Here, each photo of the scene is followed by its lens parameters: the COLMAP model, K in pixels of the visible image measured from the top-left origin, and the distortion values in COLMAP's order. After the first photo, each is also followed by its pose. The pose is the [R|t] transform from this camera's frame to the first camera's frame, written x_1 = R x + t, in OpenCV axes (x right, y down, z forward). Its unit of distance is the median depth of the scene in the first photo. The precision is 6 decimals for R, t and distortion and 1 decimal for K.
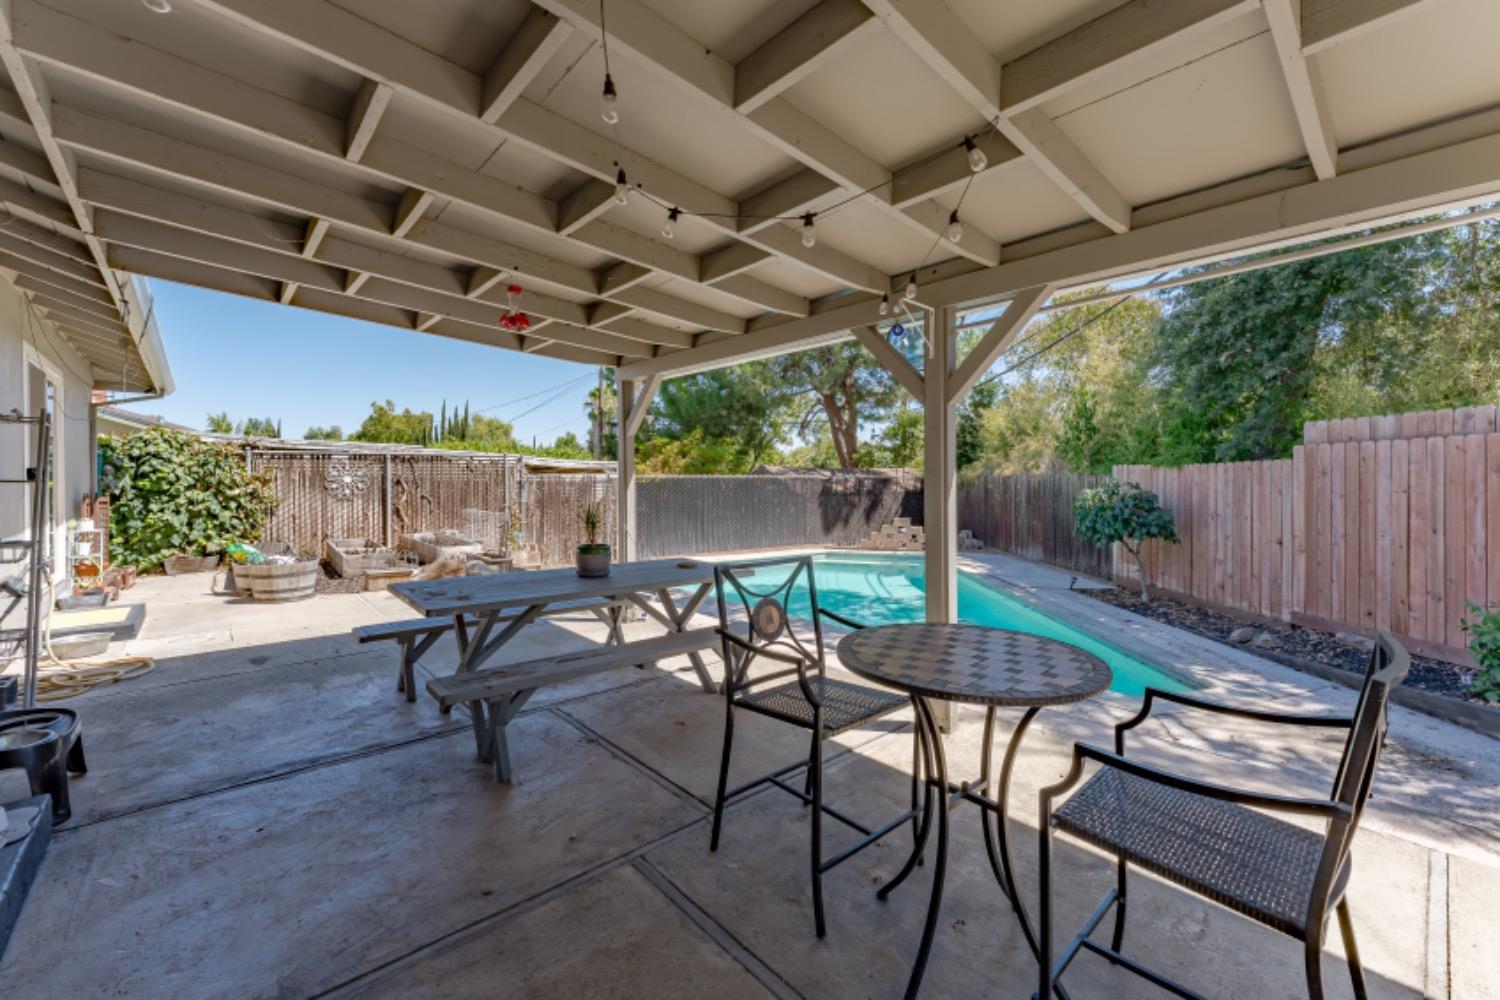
lens RADIAL K [[608.8, 0, 754.4], [0, 608.8, 477.2], [0, 0, 1]] dist [-0.001730, -0.000233]
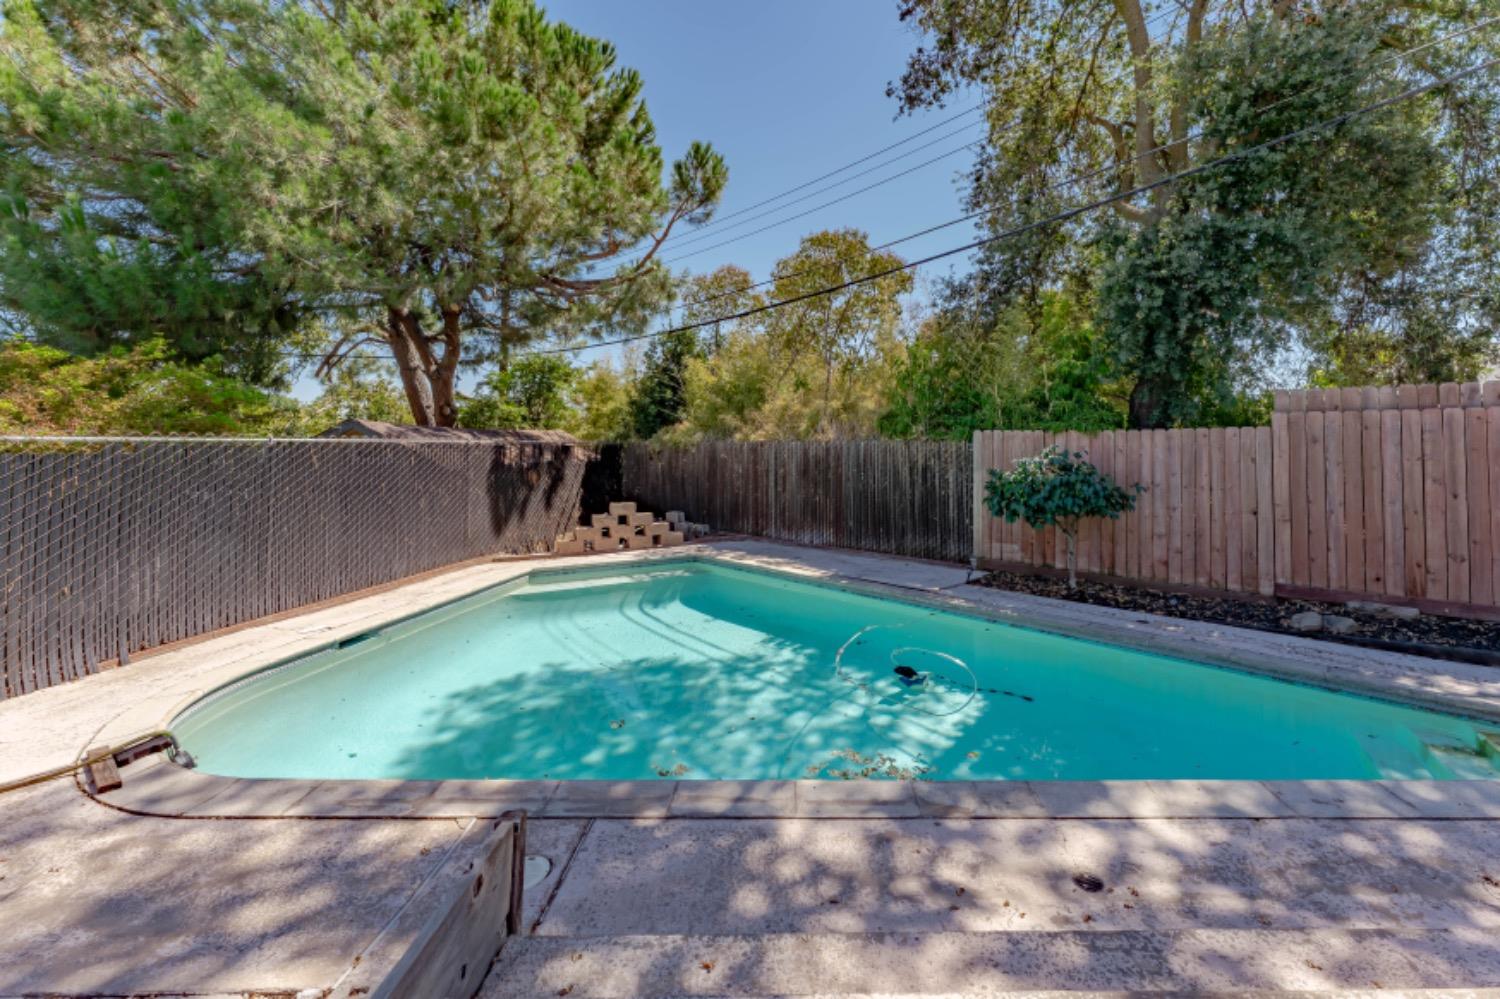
lens RADIAL K [[632.8, 0, 787.0], [0, 632.8, 417.1], [0, 0, 1]] dist [0.000686, 0.000034]
pose [[0.668038, 0.034925, 0.743307, -0.283899], [-0.004817, 0.999080, -0.042614, 0.000748], [-0.744111, 0.024888, 0.667592, 0.628850]]
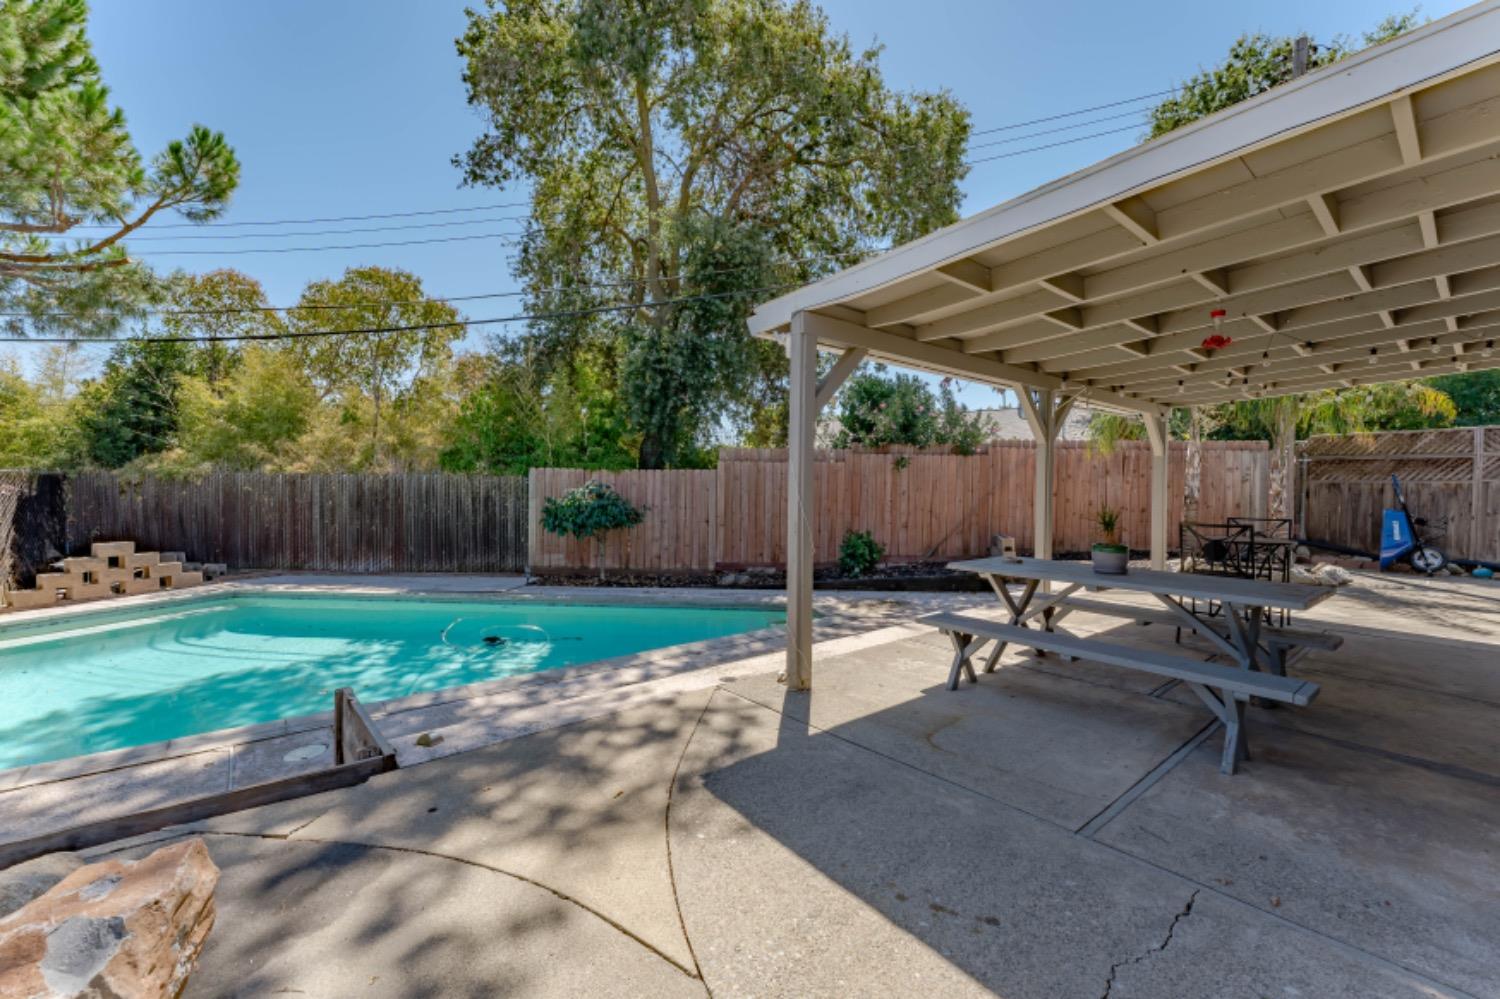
lens RADIAL K [[623.3, 0, 750.0], [0, 623.3, 499.5], [0, 0, 1]] dist [-0.012377, 0.000006]
pose [[0.036468, -0.025025, 0.999021, -0.555980], [-0.013184, 0.999587, 0.025520, 0.004118], [-0.999248, -0.014102, 0.036123, 0.593893]]
